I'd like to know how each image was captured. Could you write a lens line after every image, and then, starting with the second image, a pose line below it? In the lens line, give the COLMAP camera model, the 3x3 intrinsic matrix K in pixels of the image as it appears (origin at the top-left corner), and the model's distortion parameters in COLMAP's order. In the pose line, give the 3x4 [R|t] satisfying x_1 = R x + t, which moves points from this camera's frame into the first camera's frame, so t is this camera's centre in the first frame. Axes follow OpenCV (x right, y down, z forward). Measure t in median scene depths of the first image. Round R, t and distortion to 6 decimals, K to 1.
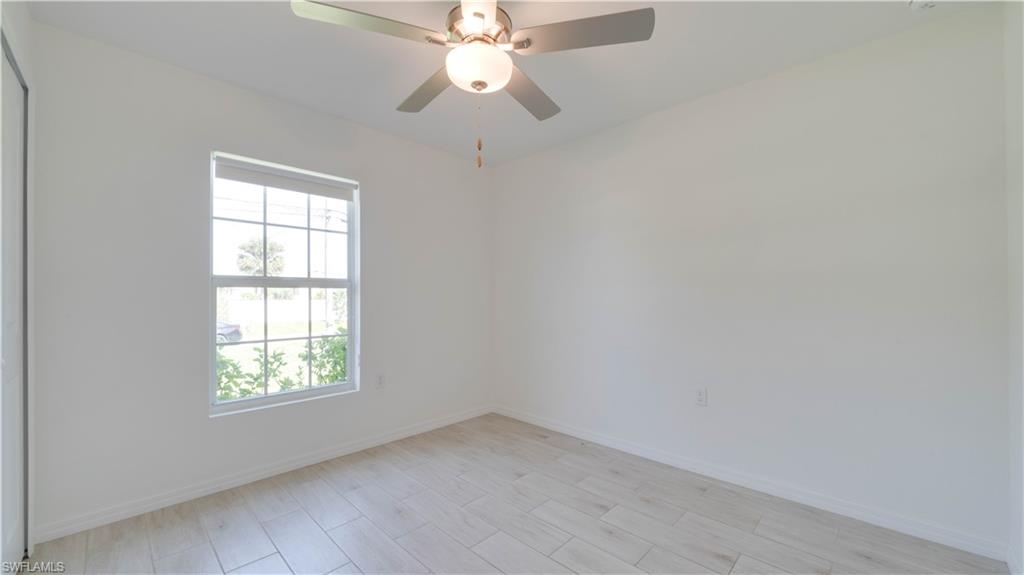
lens RADIAL K [[392.5, 0, 507.6], [0, 392.5, 291.8], [0, 0, 1]] dist [0.000690, 0.000051]
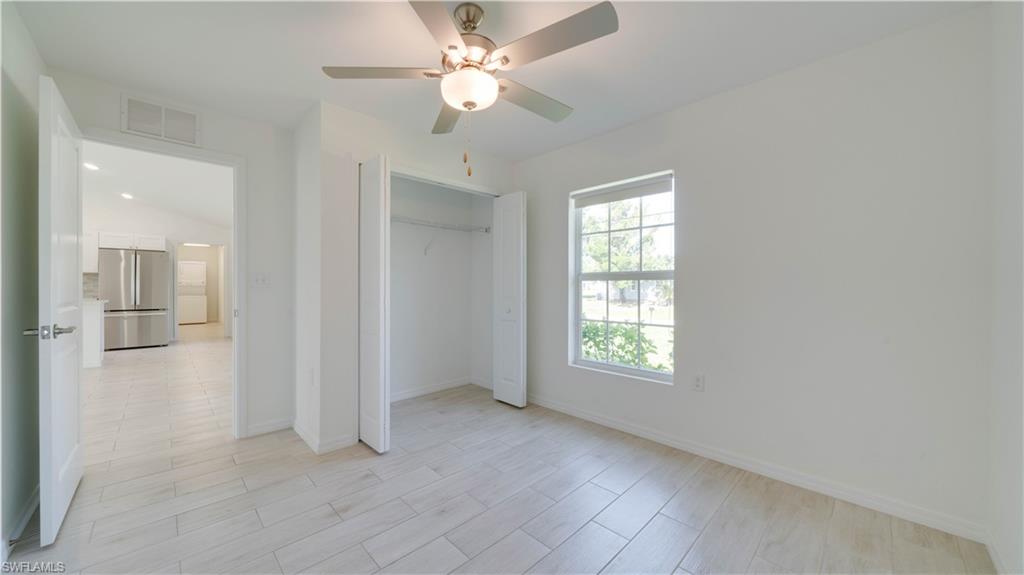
lens RADIAL K [[359.5, 0, 491.0], [0, 359.5, 287.8], [0, 0, 1]] dist [-0.000113, -0.000029]
pose [[-0.045193, 0.004427, -0.998968, 0.542232], [0.009456, 0.999947, 0.004004, 0.003874], [0.998934, -0.009265, -0.045233, 0.609045]]
